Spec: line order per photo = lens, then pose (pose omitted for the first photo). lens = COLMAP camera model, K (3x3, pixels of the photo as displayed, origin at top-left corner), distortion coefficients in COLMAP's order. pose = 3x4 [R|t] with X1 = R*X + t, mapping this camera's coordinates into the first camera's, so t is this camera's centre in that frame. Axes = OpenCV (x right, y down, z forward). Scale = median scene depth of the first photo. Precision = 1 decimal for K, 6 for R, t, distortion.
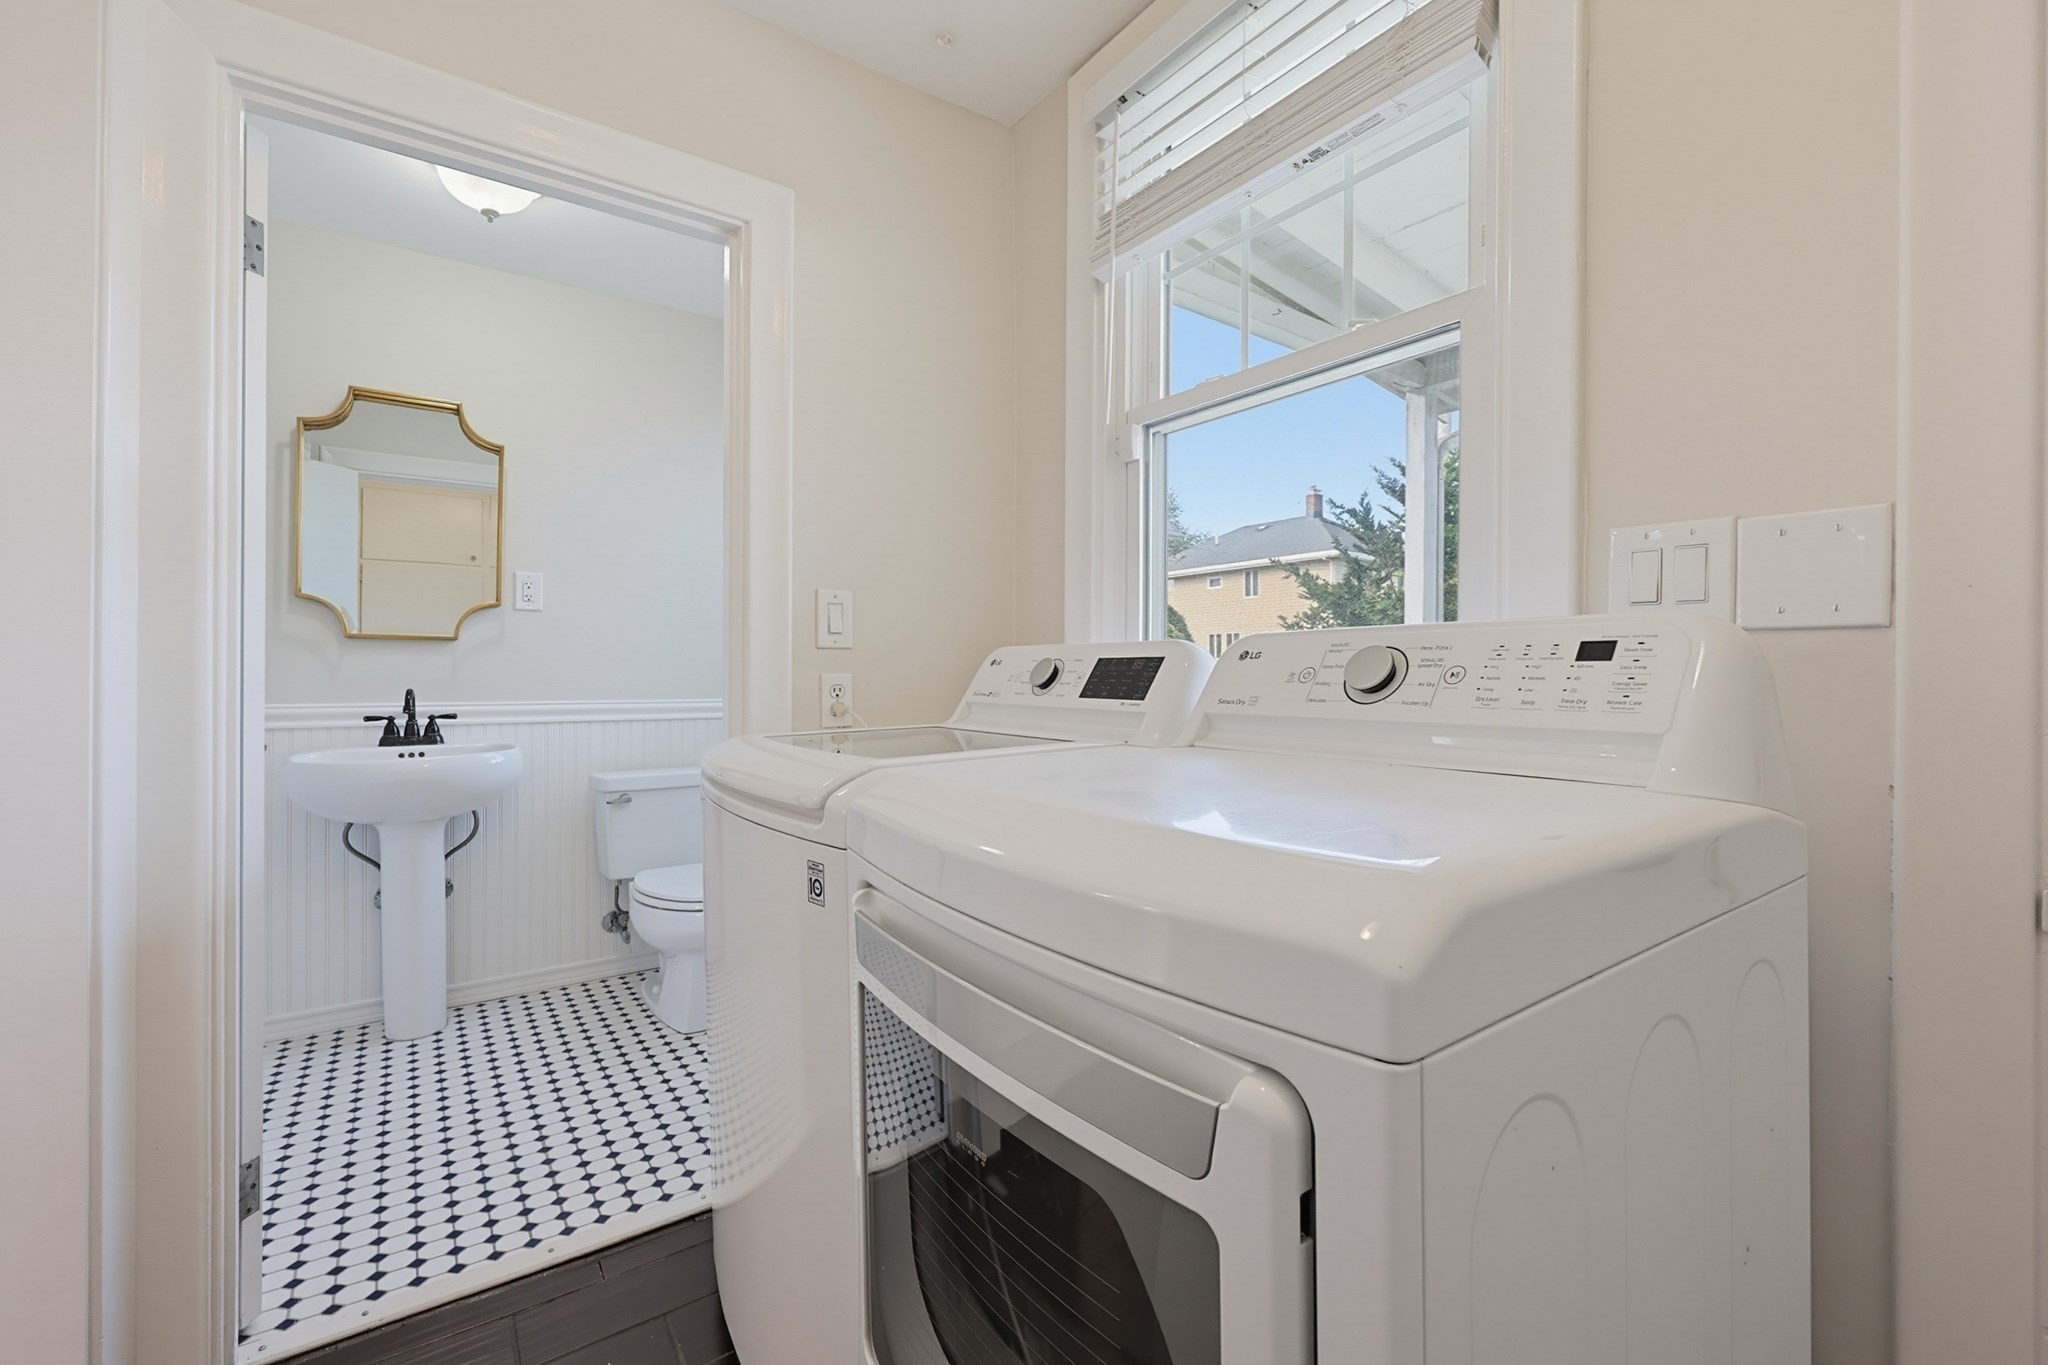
lens RADIAL K [[861.0, 0, 1024.2], [0, 861.0, 677.7], [0, 0, 1]] dist [0.000531, -0.000162]
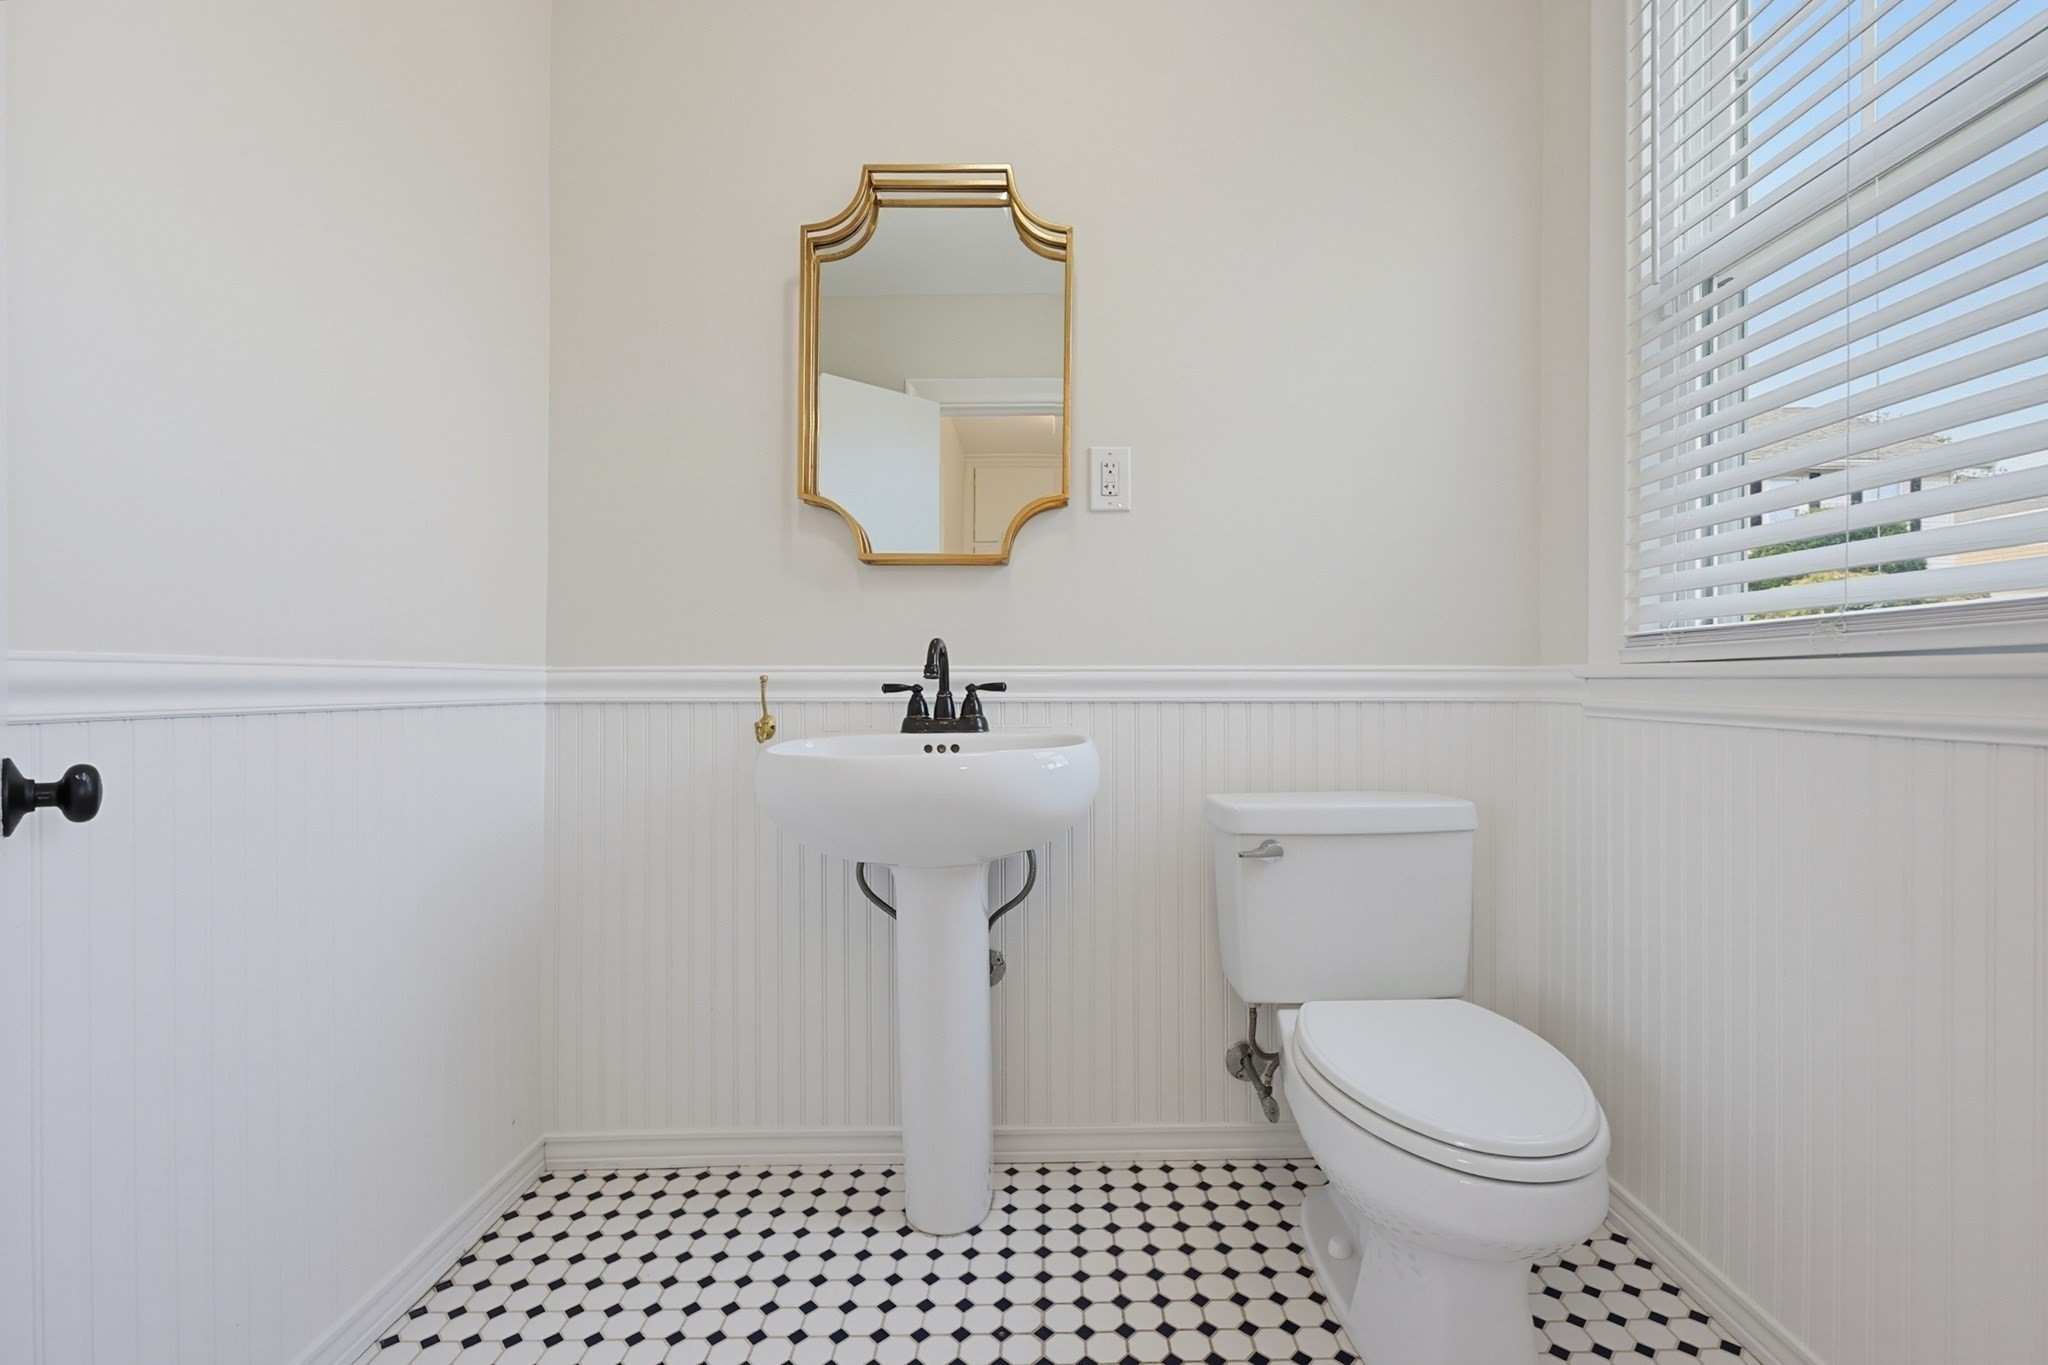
lens RADIAL K [[858.9, 0, 1076.1], [0, 858.9, 683.3], [0, 0, 1]] dist [0.001083, 0.000082]
pose [[0.833083, -0.004476, -0.553130, -0.292470], [0.004072, 0.999990, -0.001959, 0.044367], [0.553133, -0.000620, 0.833093, 0.538217]]
